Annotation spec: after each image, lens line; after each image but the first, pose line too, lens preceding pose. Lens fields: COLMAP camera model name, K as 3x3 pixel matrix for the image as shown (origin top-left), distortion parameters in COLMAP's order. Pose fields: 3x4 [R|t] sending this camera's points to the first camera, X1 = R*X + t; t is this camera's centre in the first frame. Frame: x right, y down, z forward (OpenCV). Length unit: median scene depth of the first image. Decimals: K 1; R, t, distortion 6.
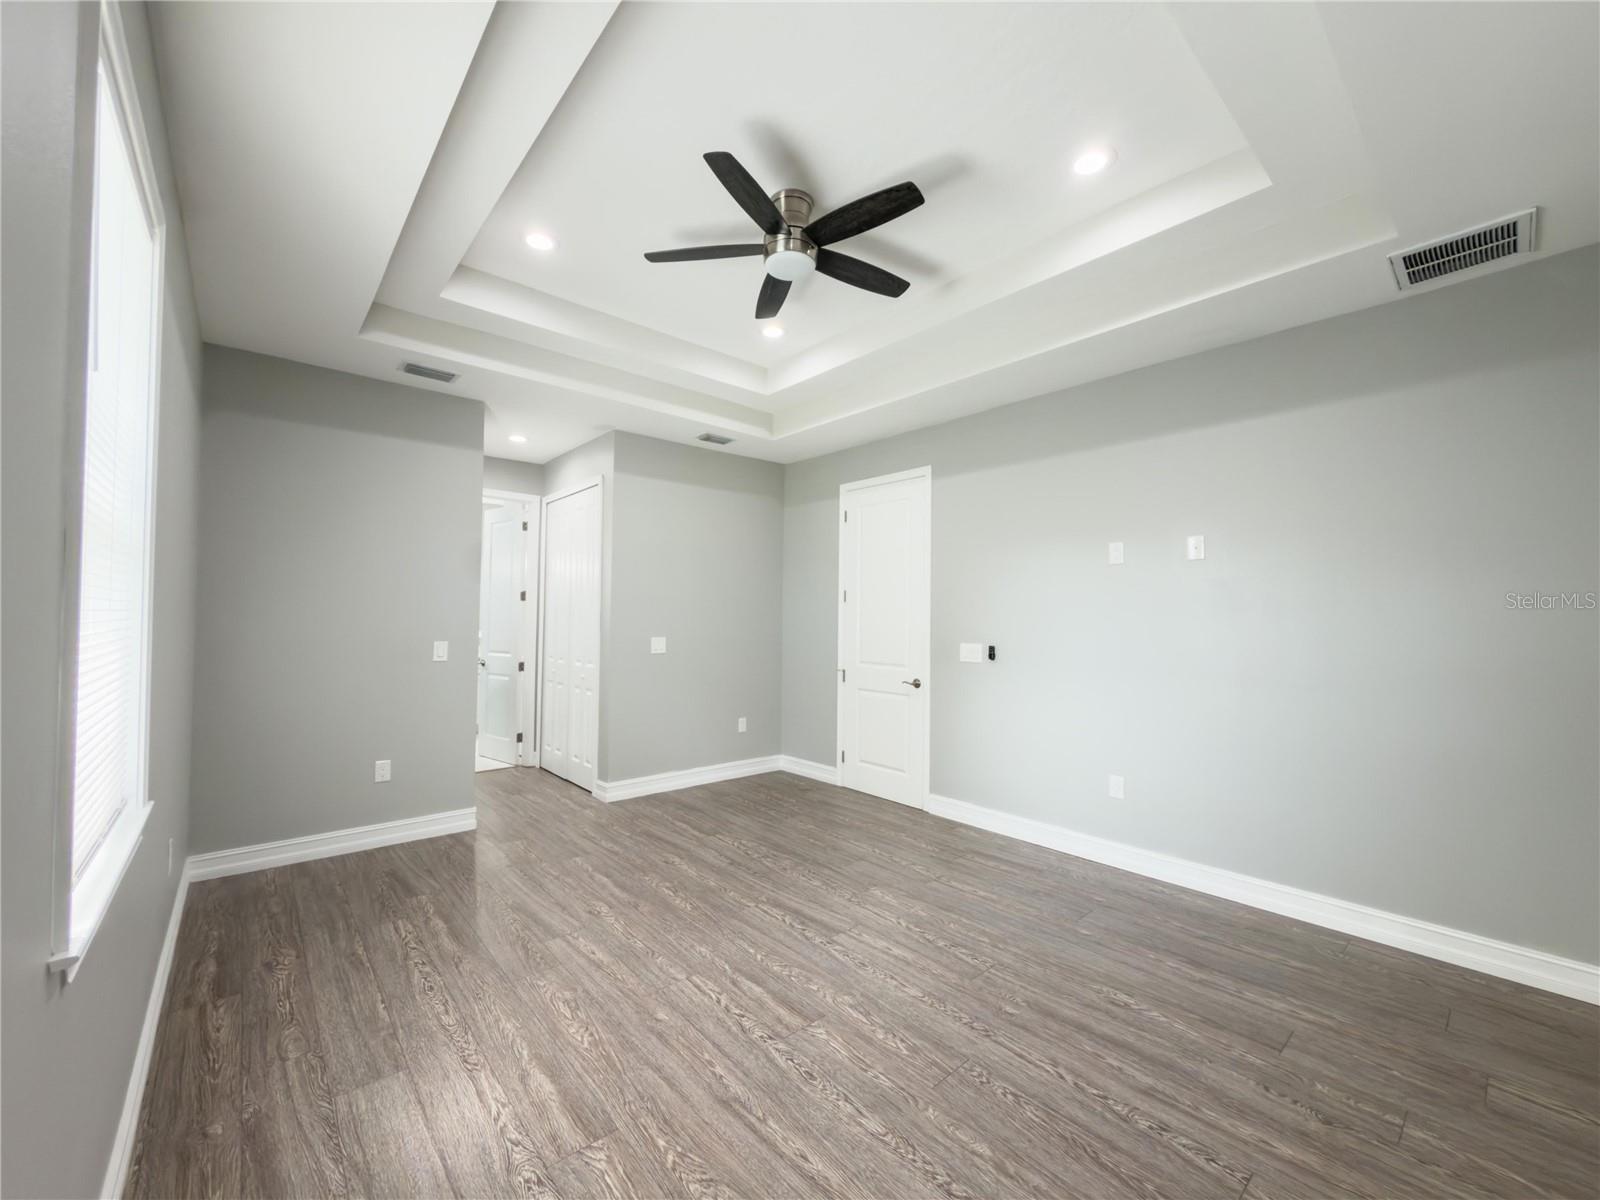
lens RADIAL K [[638.5, 0, 800.0], [0, 638.5, 600.0], [0, 0, 1]] dist [0.000459, -0.000321]
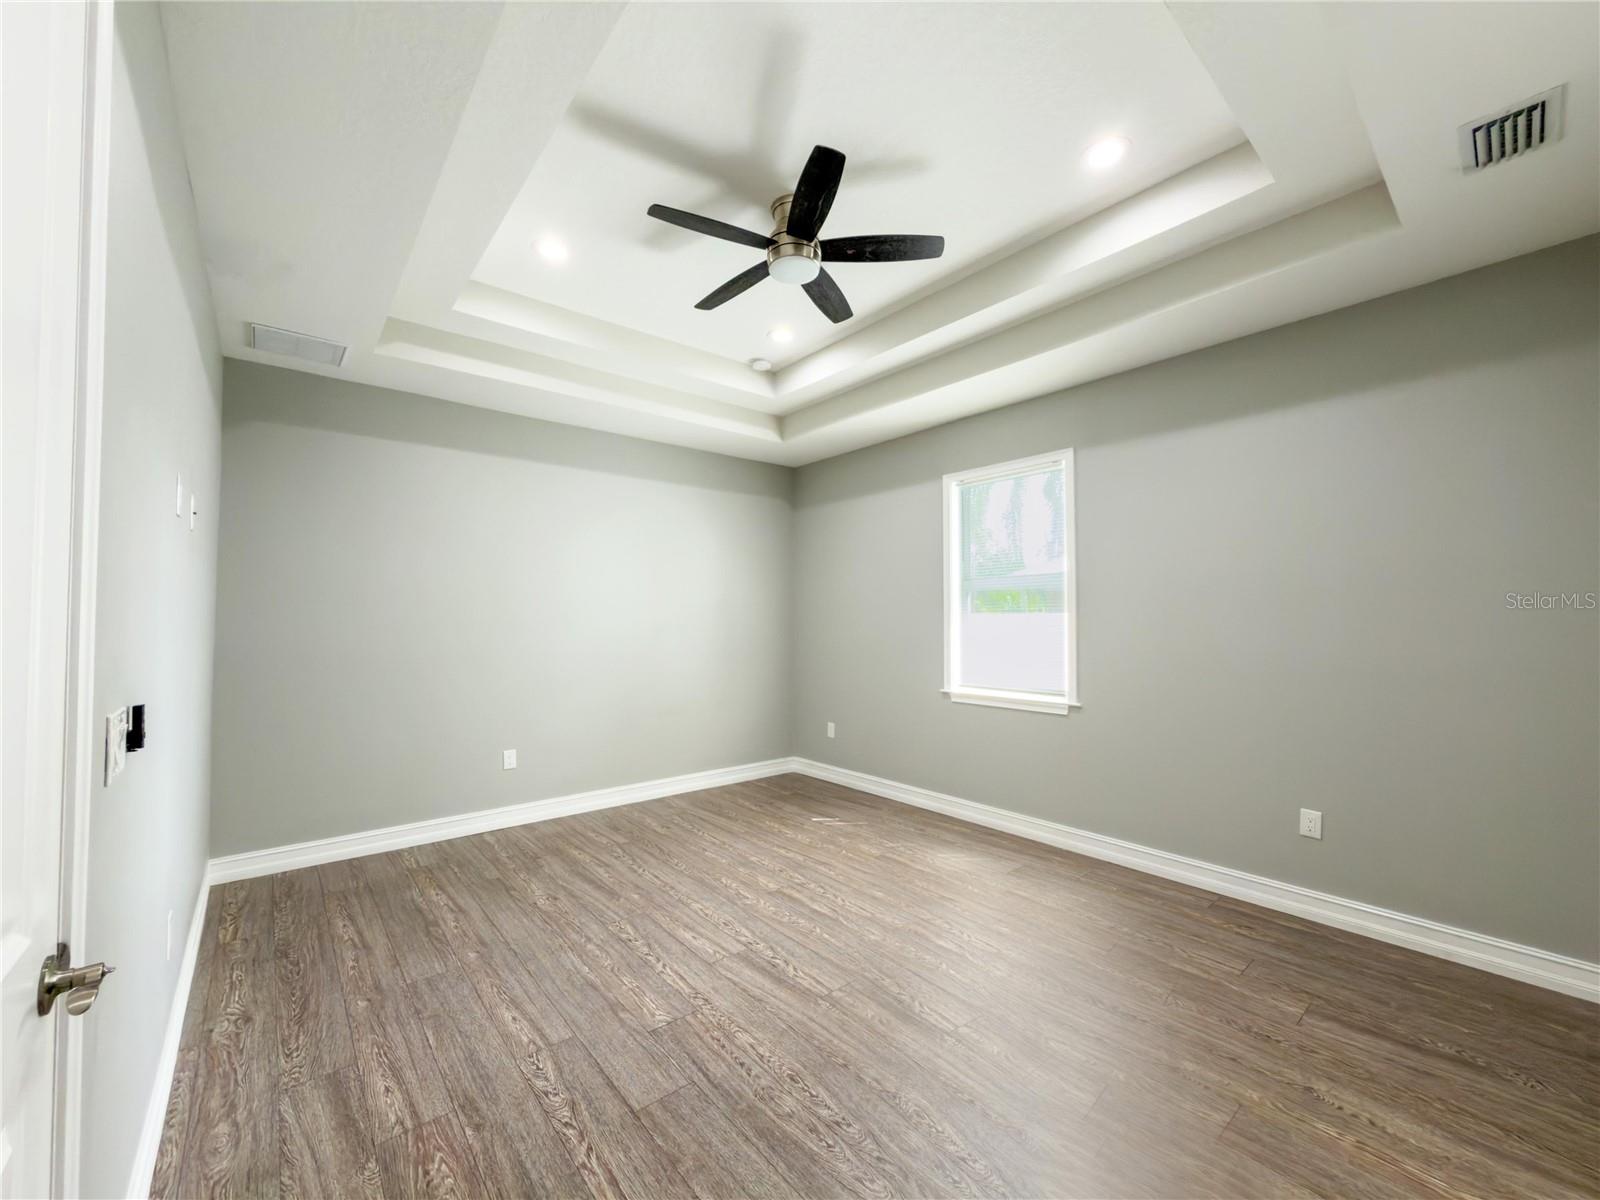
lens RADIAL K [[638.5, 0, 800.0], [0, 638.5, 600.0], [0, 0, 1]] dist [0.000459, -0.000321]
pose [[-0.999769, -0.006510, 0.020489, -0.050804], [-0.007693, 0.998276, -0.058189, 0.056740], [-0.020074, -0.058333, -0.998095, 2.082976]]
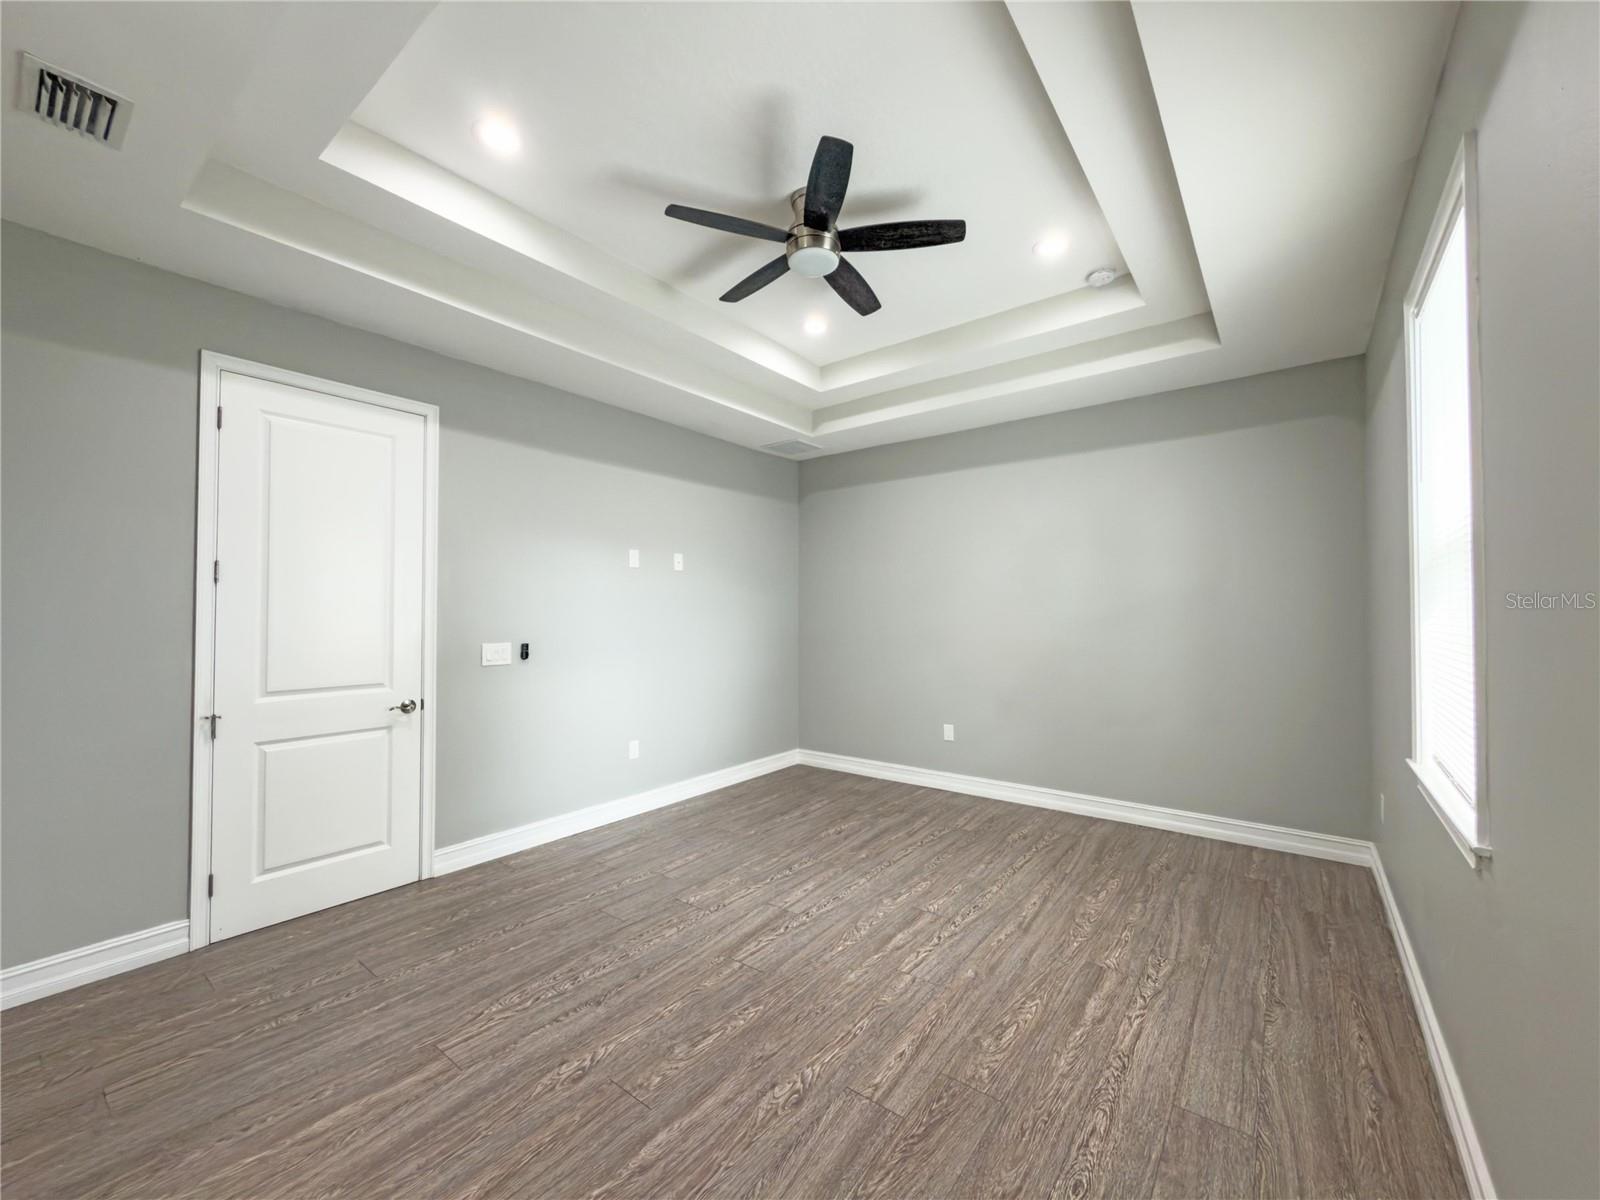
lens RADIAL K [[638.5, 0, 800.0], [0, 638.5, 600.0], [0, 0, 1]] dist [0.000459, -0.000321]
pose [[-0.196180, 0.013299, 0.980478, -1.042119], [-0.025831, 0.999491, -0.018726, 0.028097], [-0.980228, -0.029001, -0.195736, 1.269101]]
